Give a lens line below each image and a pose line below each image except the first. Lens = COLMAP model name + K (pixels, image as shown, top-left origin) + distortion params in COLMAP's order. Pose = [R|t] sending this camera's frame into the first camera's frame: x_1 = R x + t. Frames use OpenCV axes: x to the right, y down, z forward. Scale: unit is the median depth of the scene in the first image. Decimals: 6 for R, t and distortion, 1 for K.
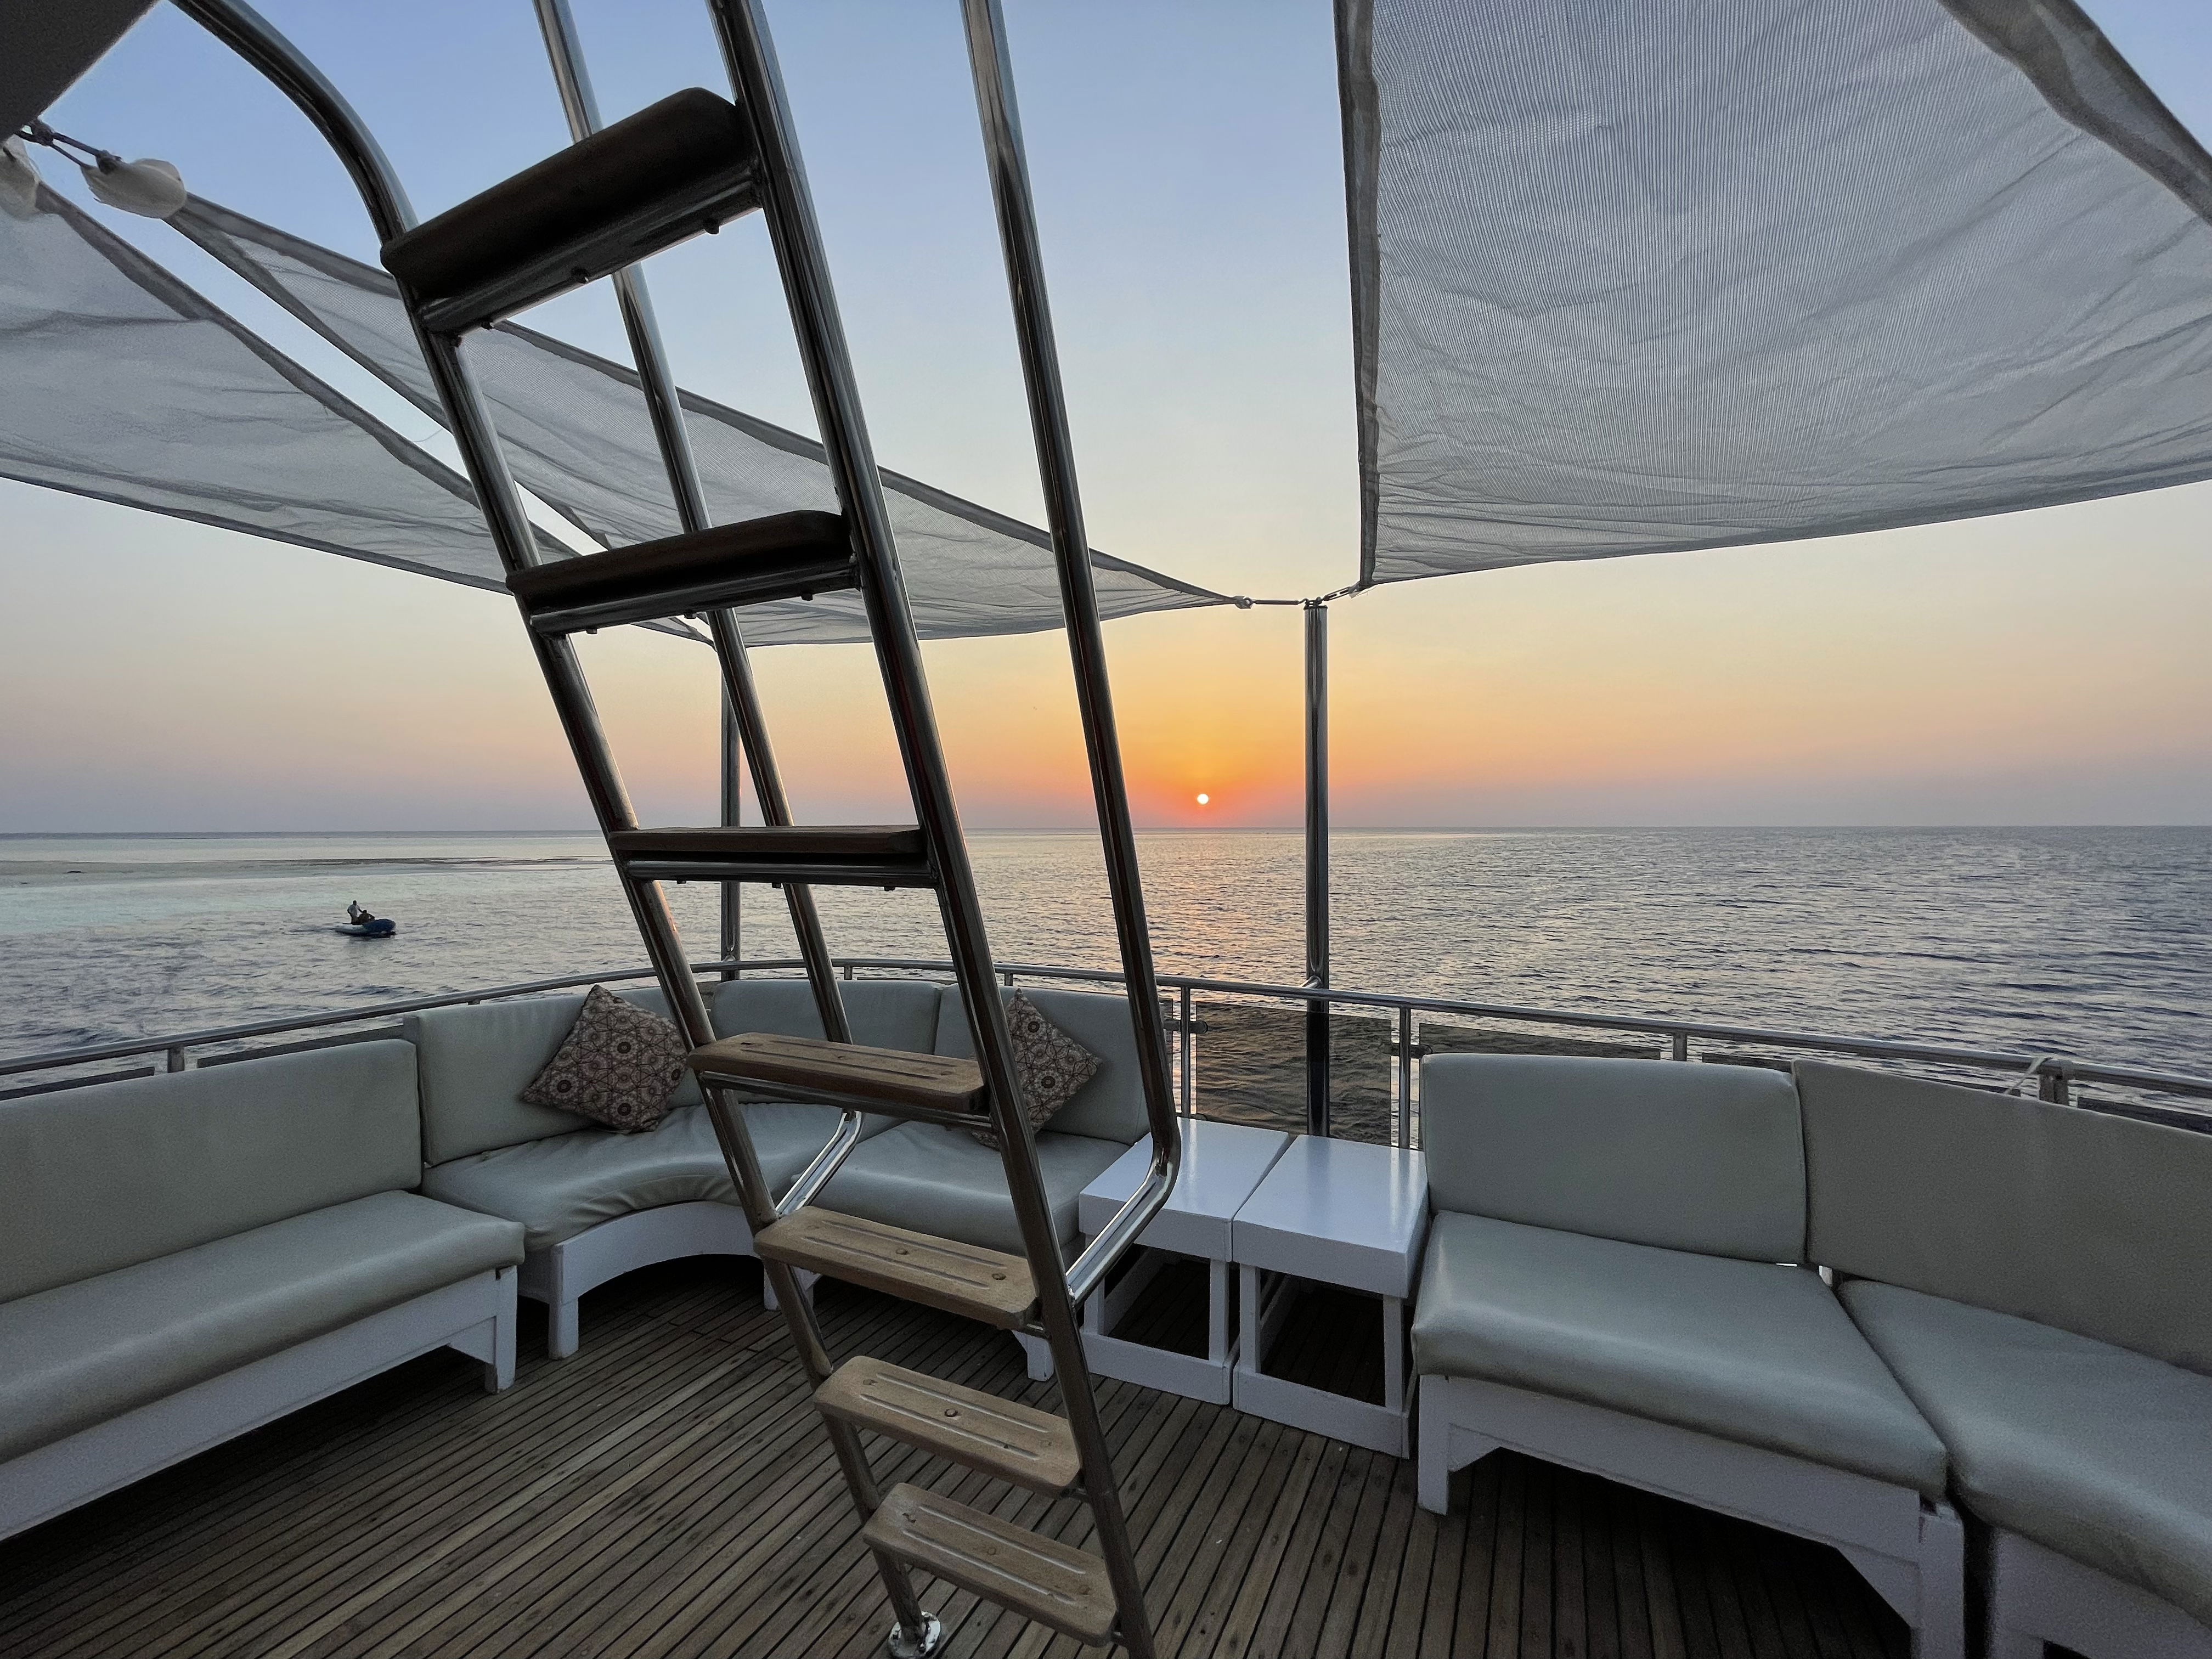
lens RADIAL K [[896.0, 0, 1106.0], [0, 896.0, 829.5], [0, 0, 1]] dist [-0.001504, -0.000984]
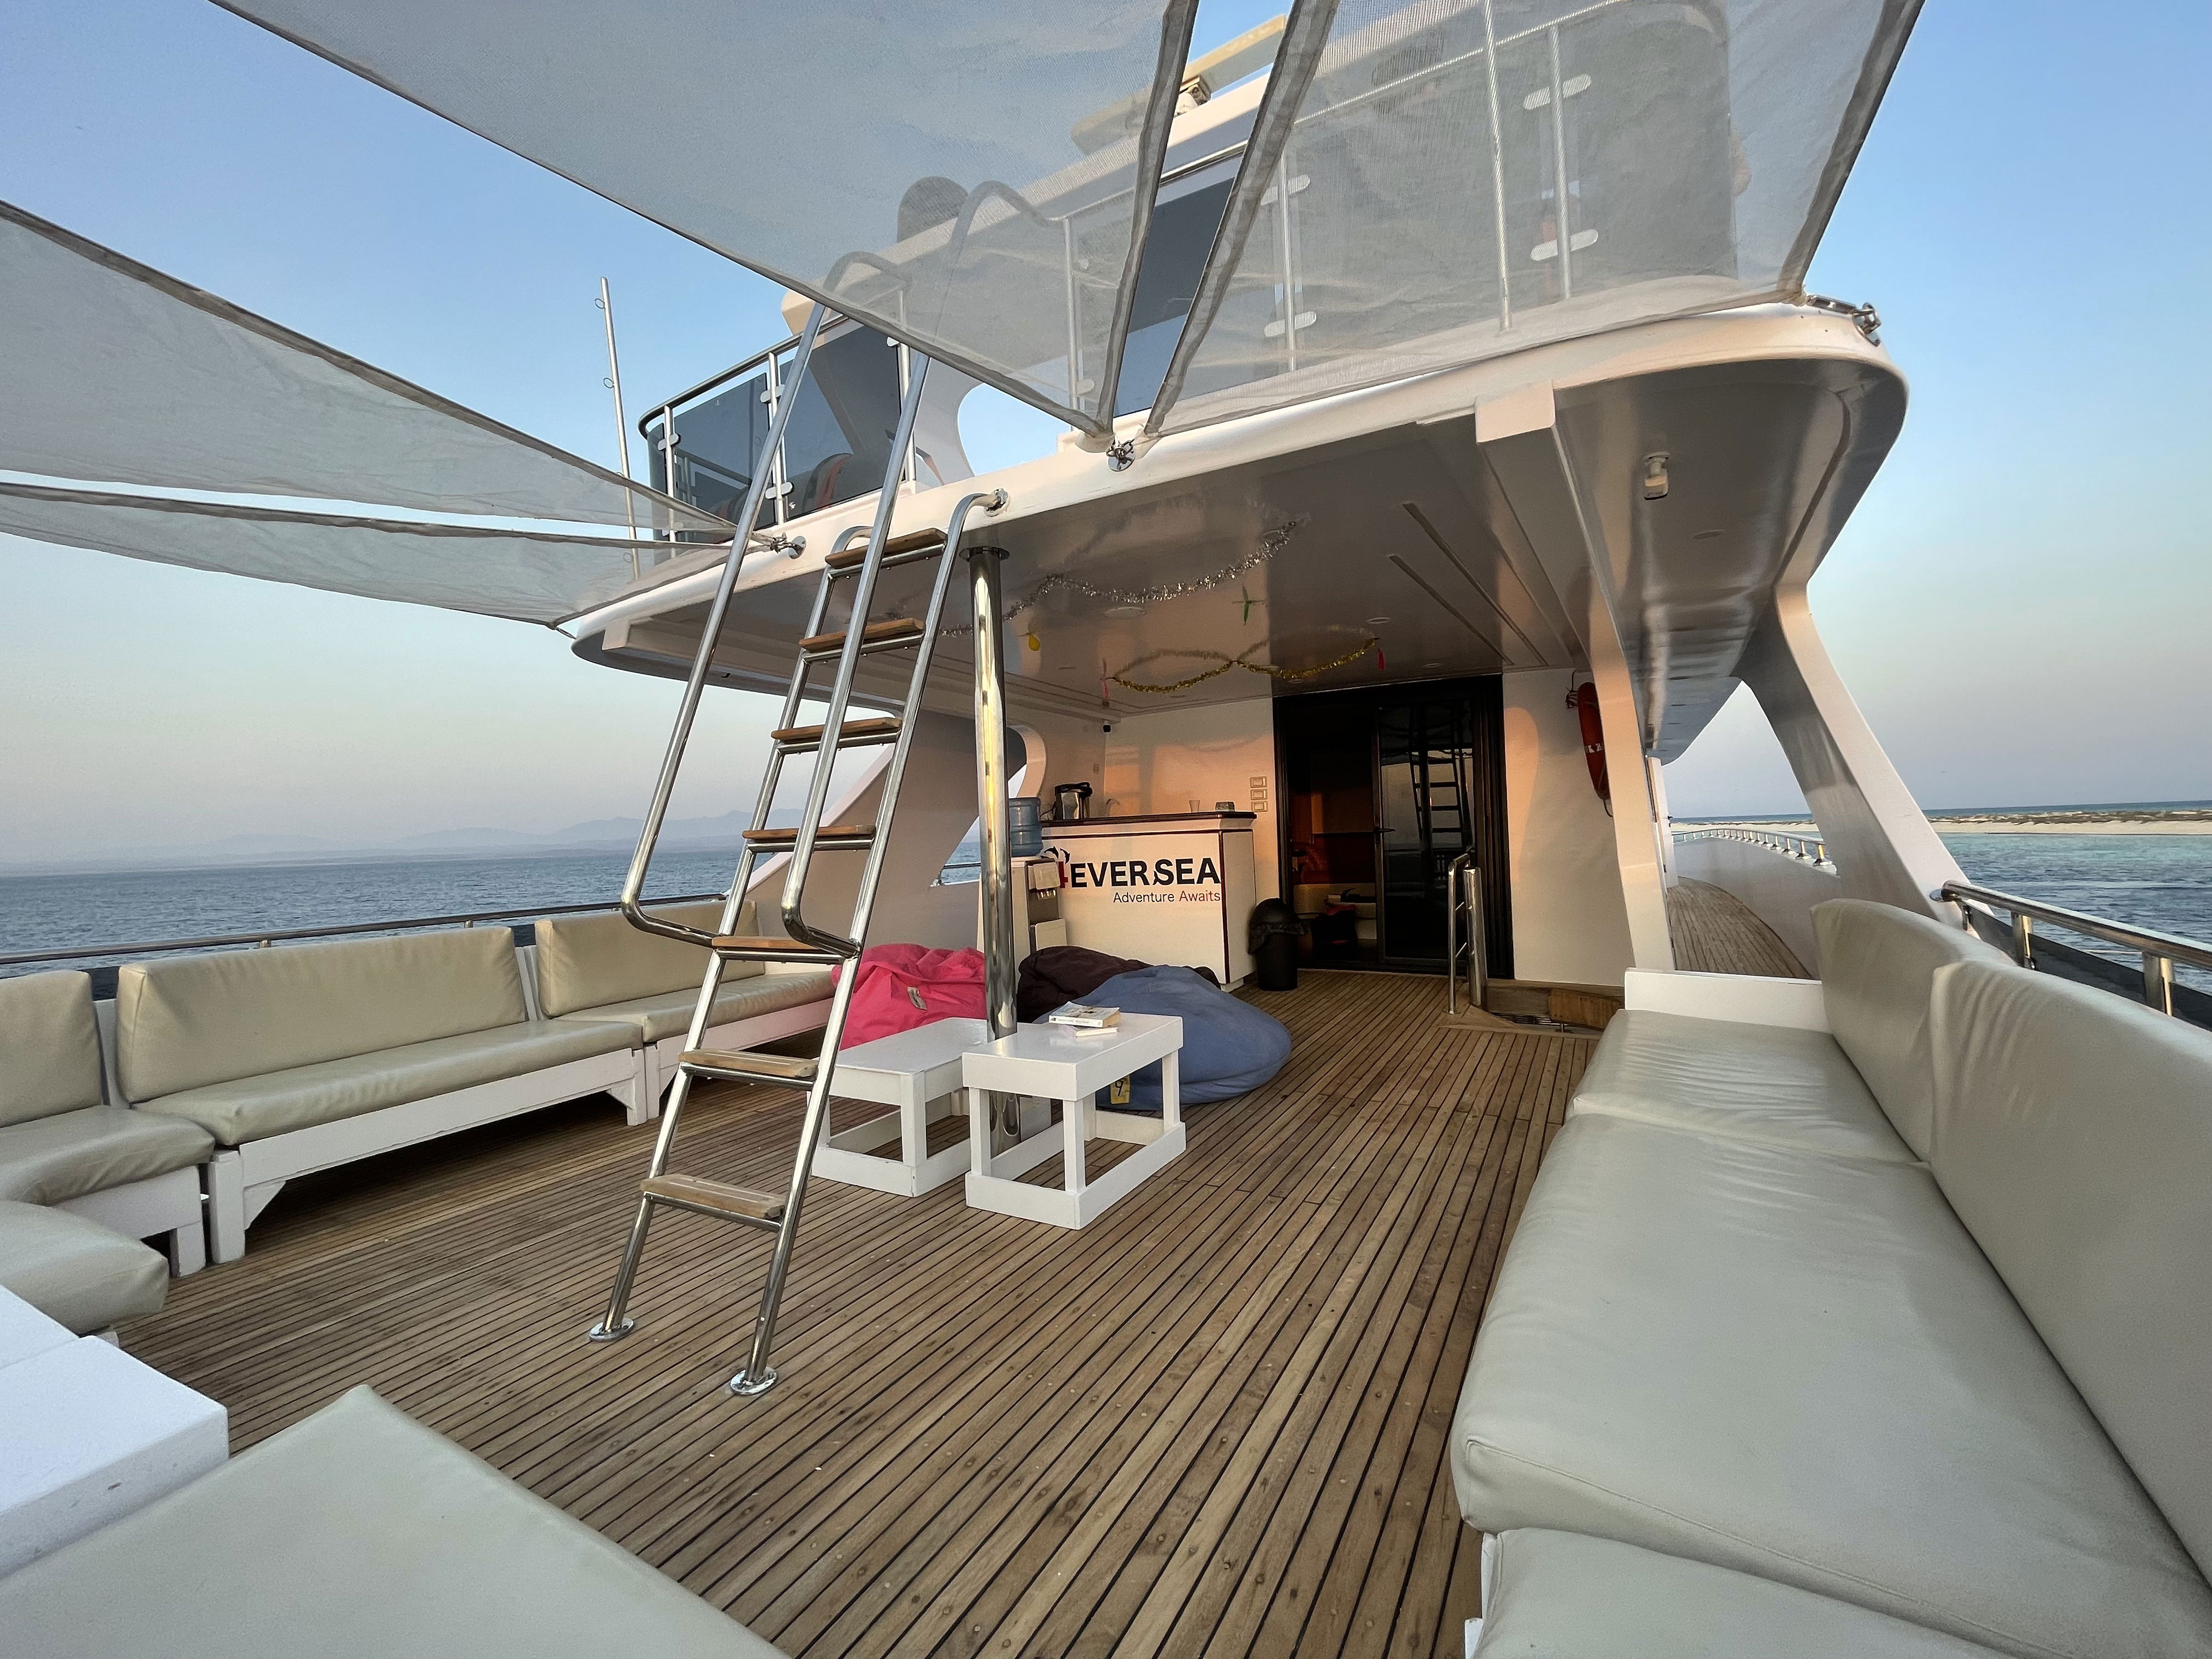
lens RADIAL K [[896.0, 0, 1106.0], [0, 896.0, 829.5], [0, 0, 1]] dist [-0.001504, -0.000984]
pose [[-0.998183, 0.043595, 0.041593, -0.529145], [0.043436, 0.999045, -0.004730, 0.141266], [-0.041759, -0.002915, -0.999123, 1.509927]]
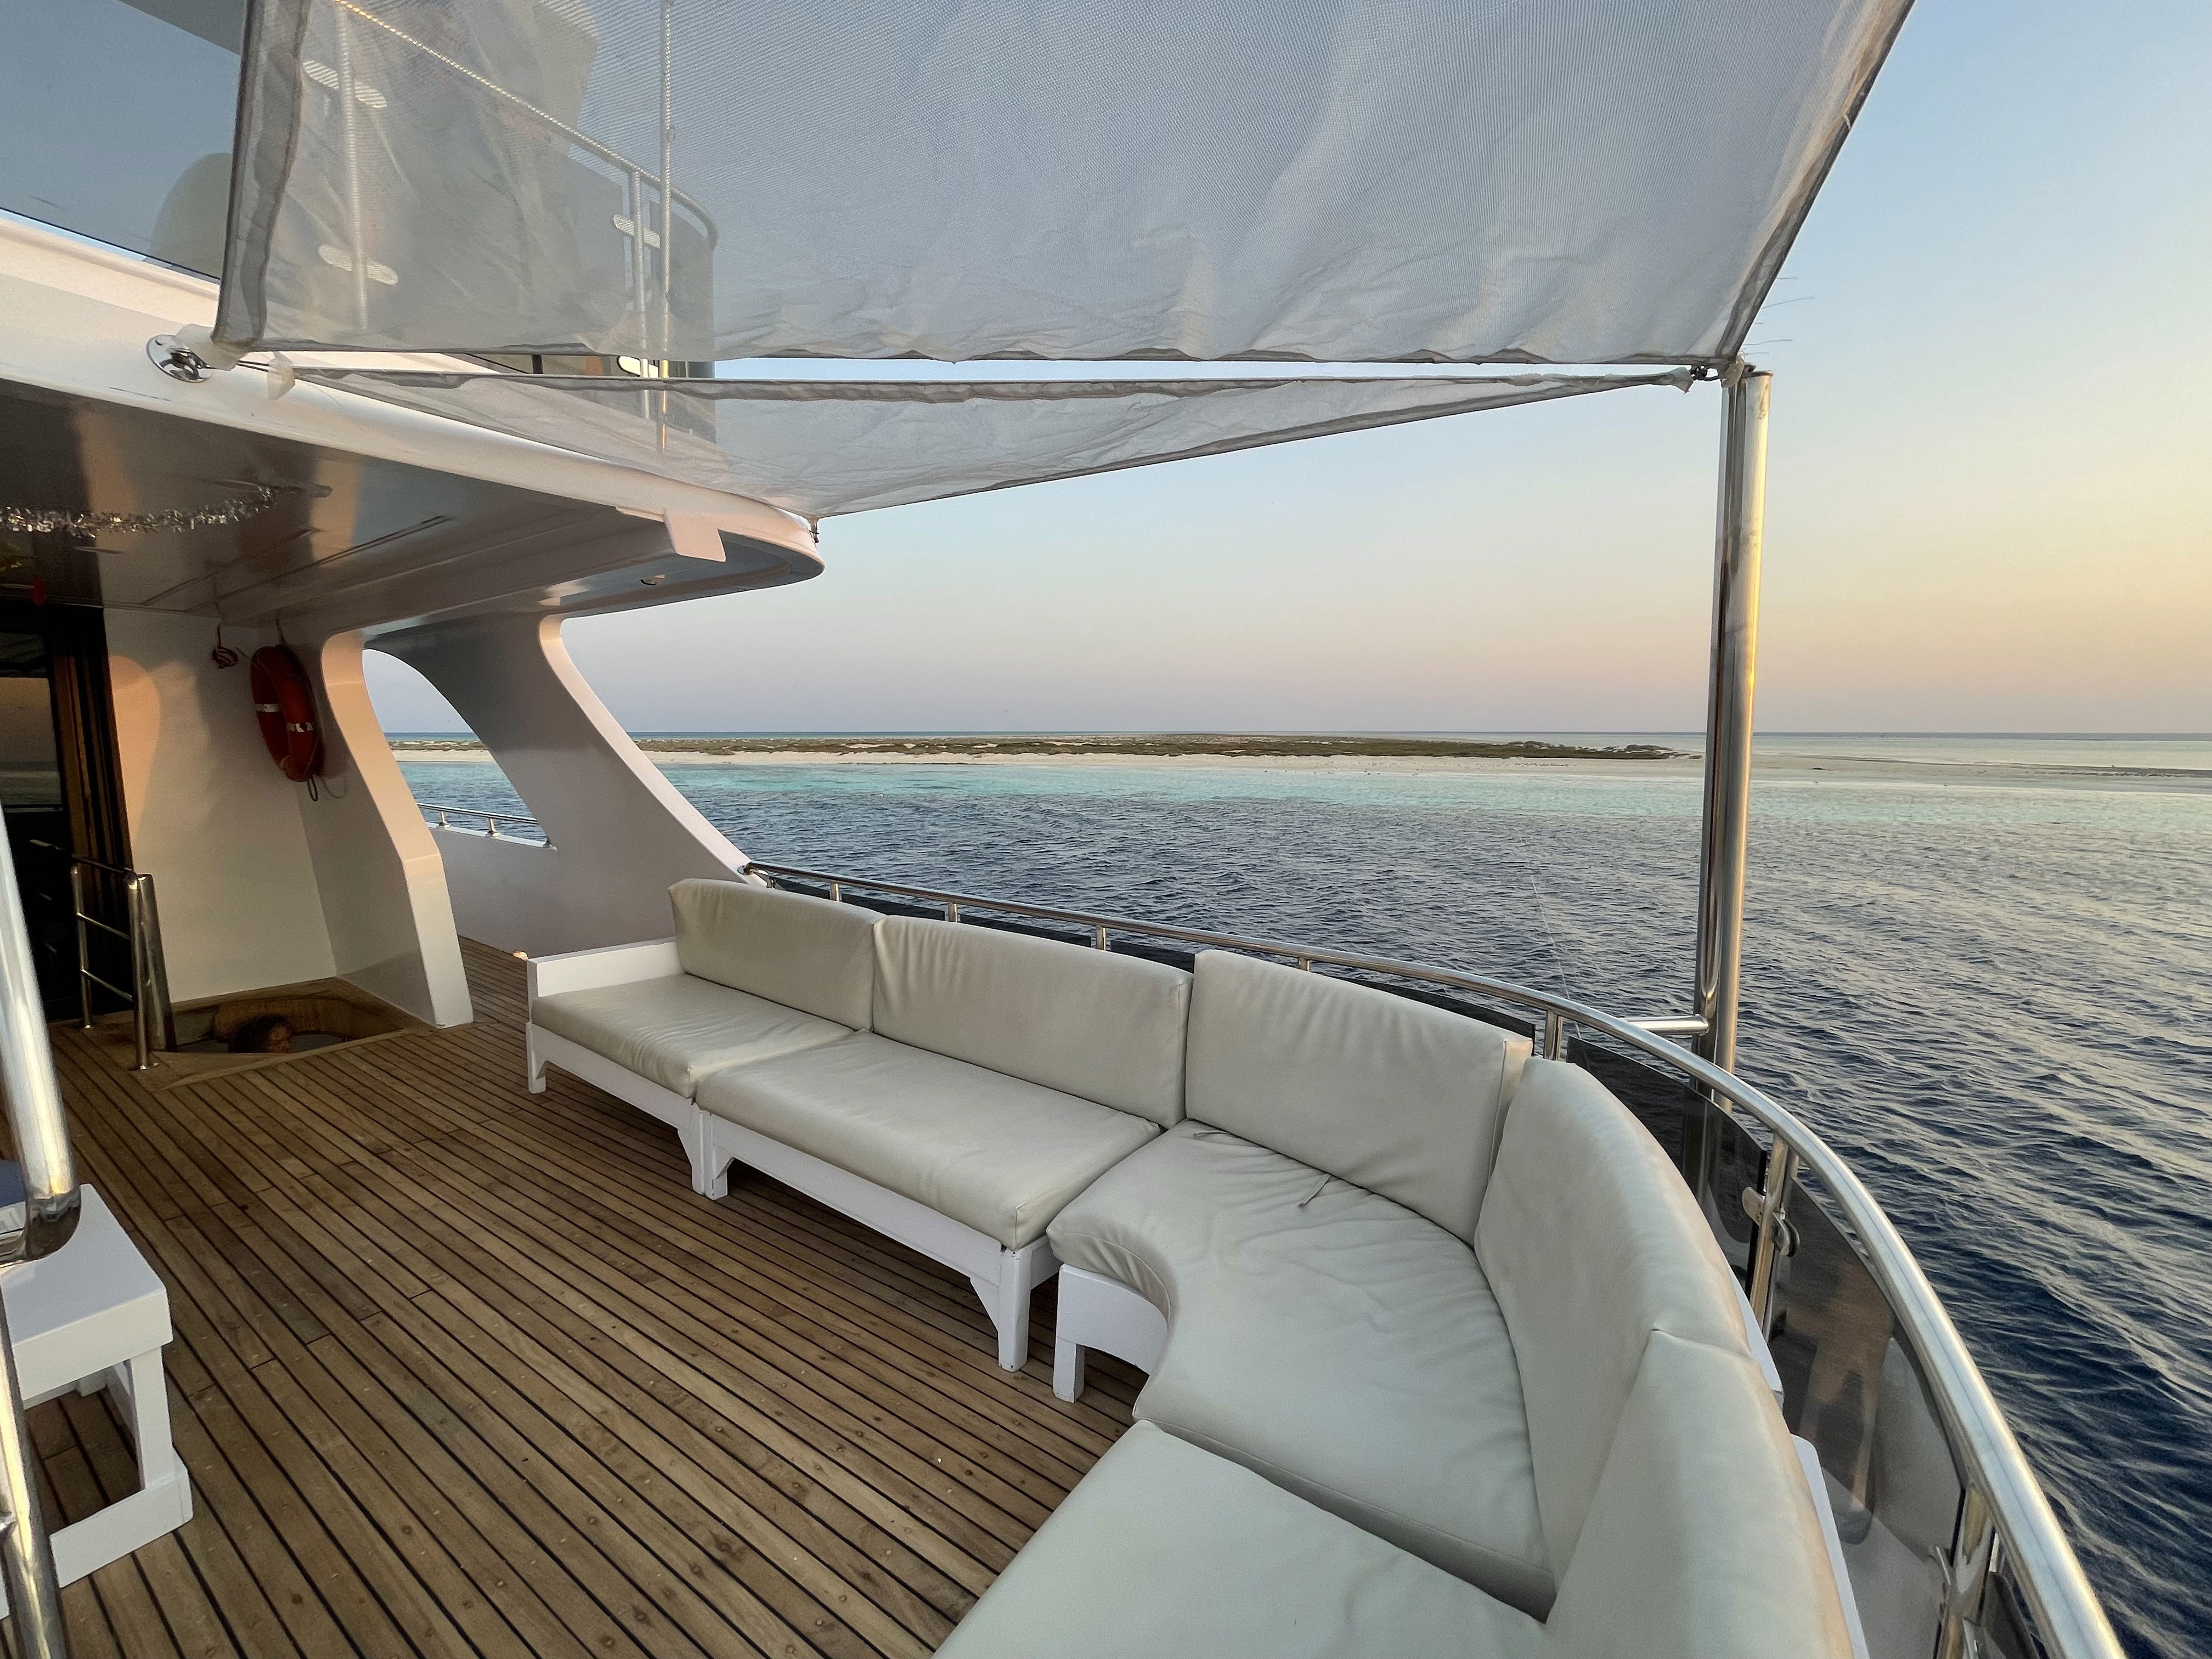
lens RADIAL K [[896.0, 0, 1106.0], [0, 896.0, 829.5], [0, 0, 1]] dist [-0.001504, -0.000984]
pose [[-0.109873, 0.116272, -0.987121, 0.166894], [-0.002233, 0.993103, 0.117225, -0.034014], [0.993943, 0.015085, -0.108855, 1.228725]]
